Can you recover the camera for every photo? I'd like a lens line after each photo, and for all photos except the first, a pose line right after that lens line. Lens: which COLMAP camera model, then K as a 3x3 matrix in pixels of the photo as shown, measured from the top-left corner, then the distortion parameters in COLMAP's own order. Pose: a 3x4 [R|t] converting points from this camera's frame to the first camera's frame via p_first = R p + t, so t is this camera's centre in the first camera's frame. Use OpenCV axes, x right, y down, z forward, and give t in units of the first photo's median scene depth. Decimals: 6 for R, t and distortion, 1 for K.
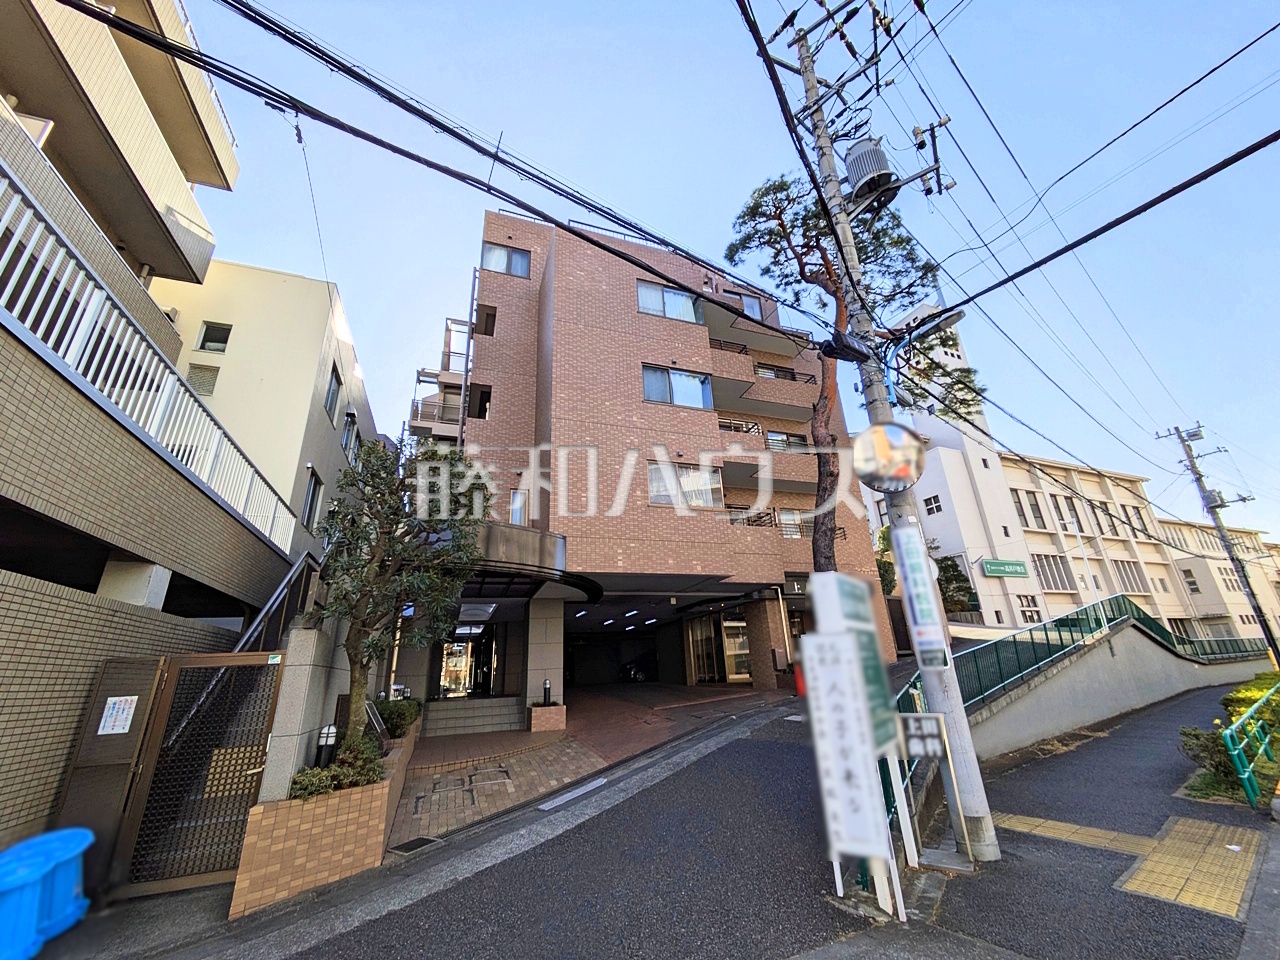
lens RADIAL K [[507.4, 0, 640.0], [0, 507.4, 480.0], [0, 0, 1]] dist [0.000321, -0.001149]
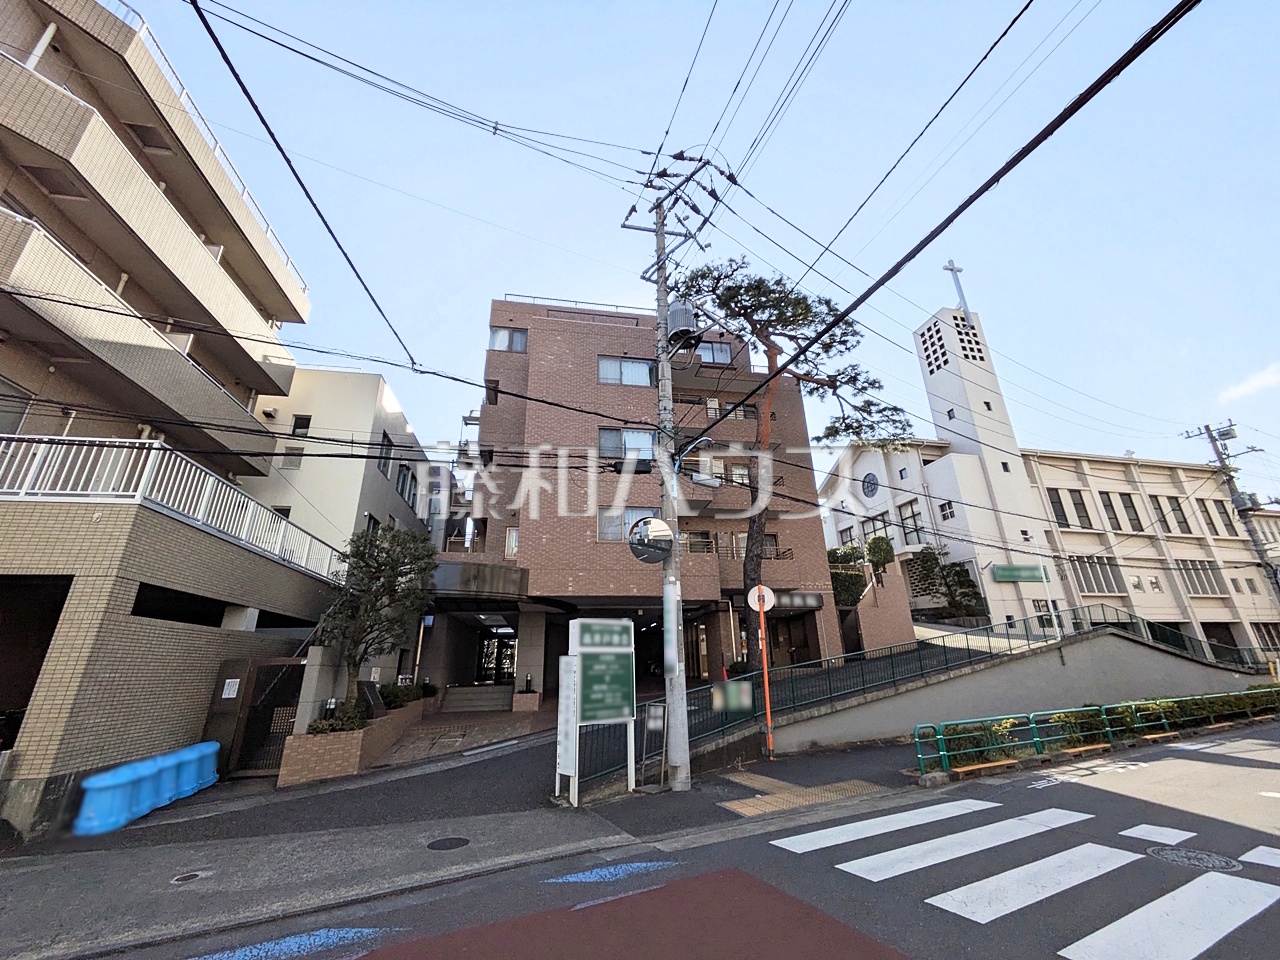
lens RADIAL K [[507.4, 0, 640.0], [0, 507.4, 480.0], [0, 0, 1]] dist [0.000321, -0.001149]
pose [[0.985446, -0.037015, -0.165908, 0.306432], [0.039369, 0.999165, 0.010926, -0.104735], [0.165365, -0.017299, 0.986081, -0.228738]]
